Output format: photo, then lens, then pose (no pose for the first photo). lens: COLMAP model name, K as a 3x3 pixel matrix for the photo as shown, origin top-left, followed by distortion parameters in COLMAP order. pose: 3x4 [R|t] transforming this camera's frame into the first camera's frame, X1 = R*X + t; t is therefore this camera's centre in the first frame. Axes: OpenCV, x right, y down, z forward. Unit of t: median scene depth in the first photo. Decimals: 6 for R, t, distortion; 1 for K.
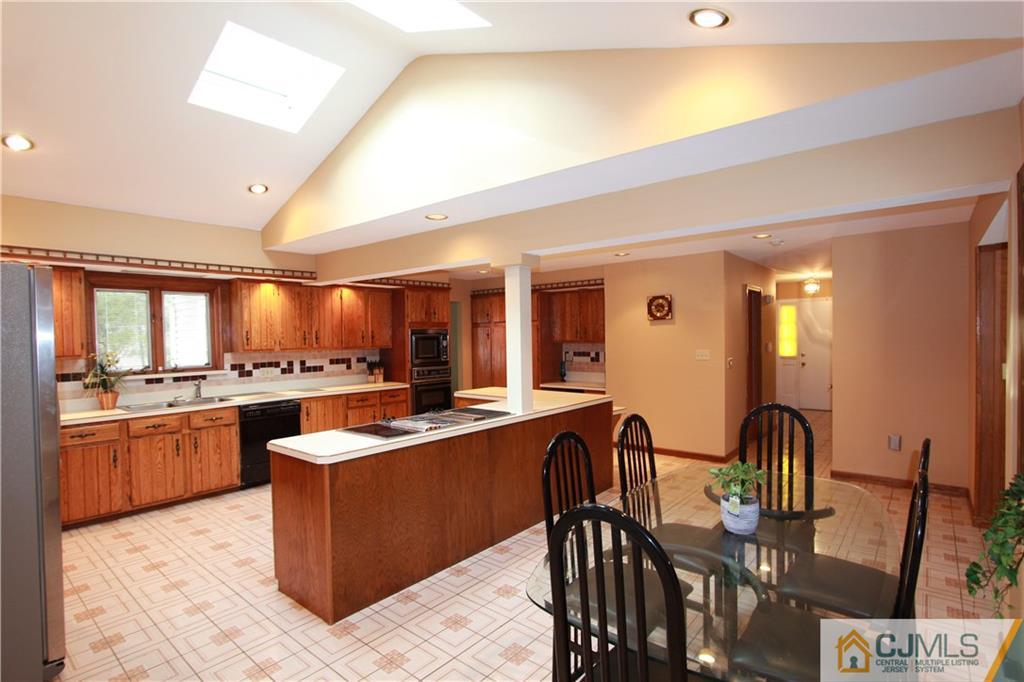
lens RADIAL K [[507.3, 0, 513.7], [0, 507.3, 345.4], [0, 0, 1]] dist [-0.015546, 0.001751]
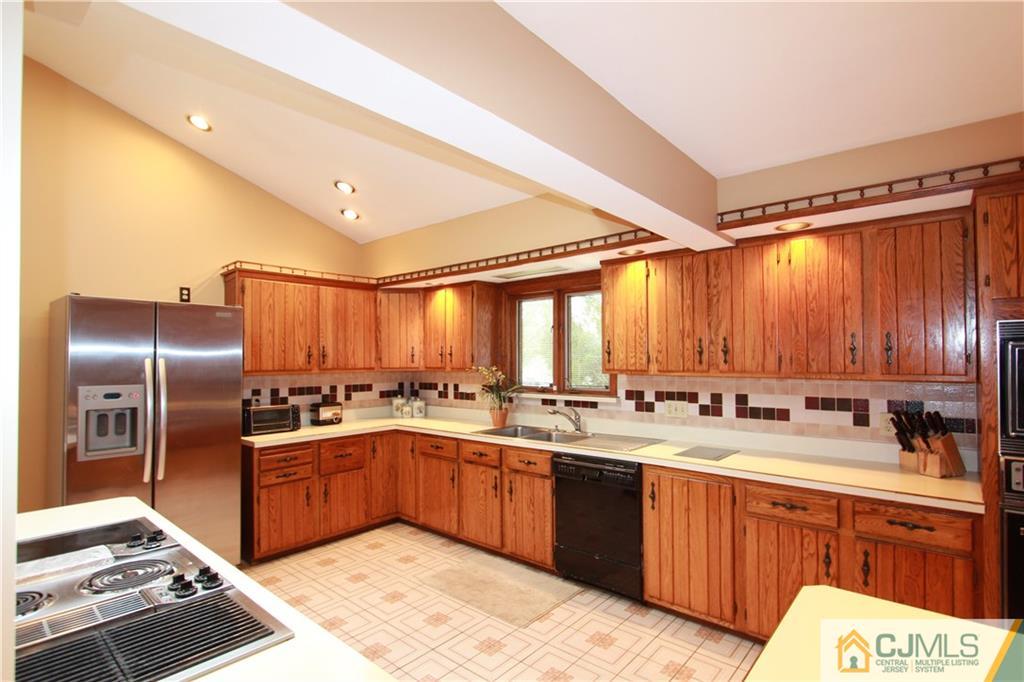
lens RADIAL K [[507.3, 0, 515.8], [0, 507.3, 347.7], [0, 0, 1]] dist [-0.015546, 0.001751]
pose [[-0.023303, -0.005399, -0.999714, 0.114188], [-0.015677, 0.999864, -0.005034, -0.012970], [0.999606, 0.015555, -0.023385, 0.819730]]
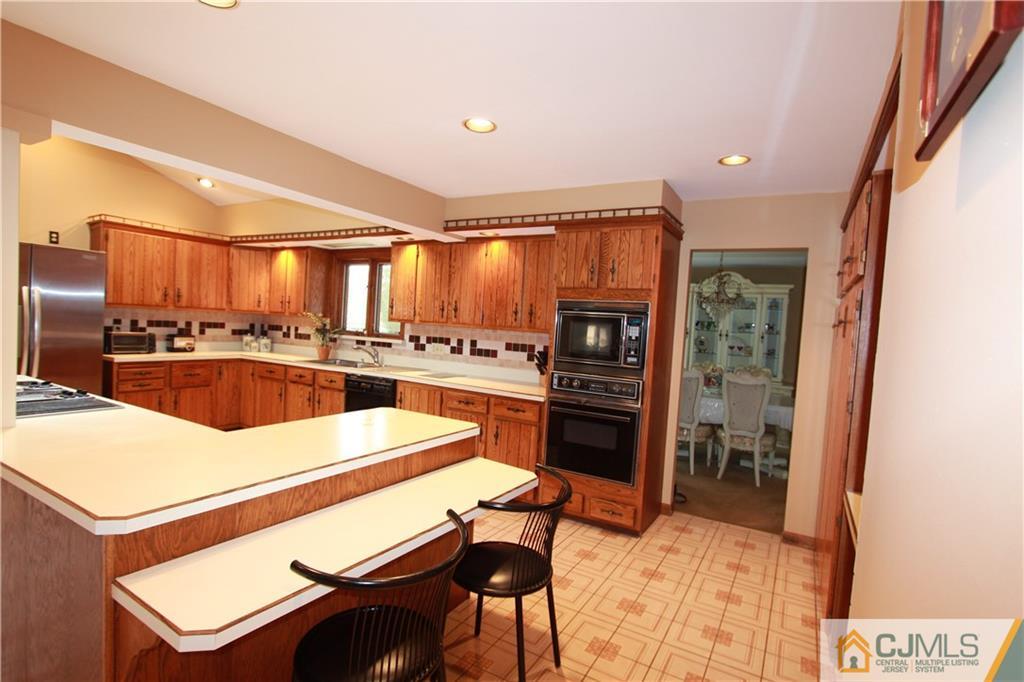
lens RADIAL K [[507.3, 0, 517.6], [0, 507.3, 346.7], [0, 0, 1]] dist [-0.015546, 0.001751]
pose [[0.160181, 0.066511, -0.984844, 0.393370], [-0.082654, 0.995127, 0.053762, -0.008689], [0.983621, 0.072790, 0.164898, 0.986358]]
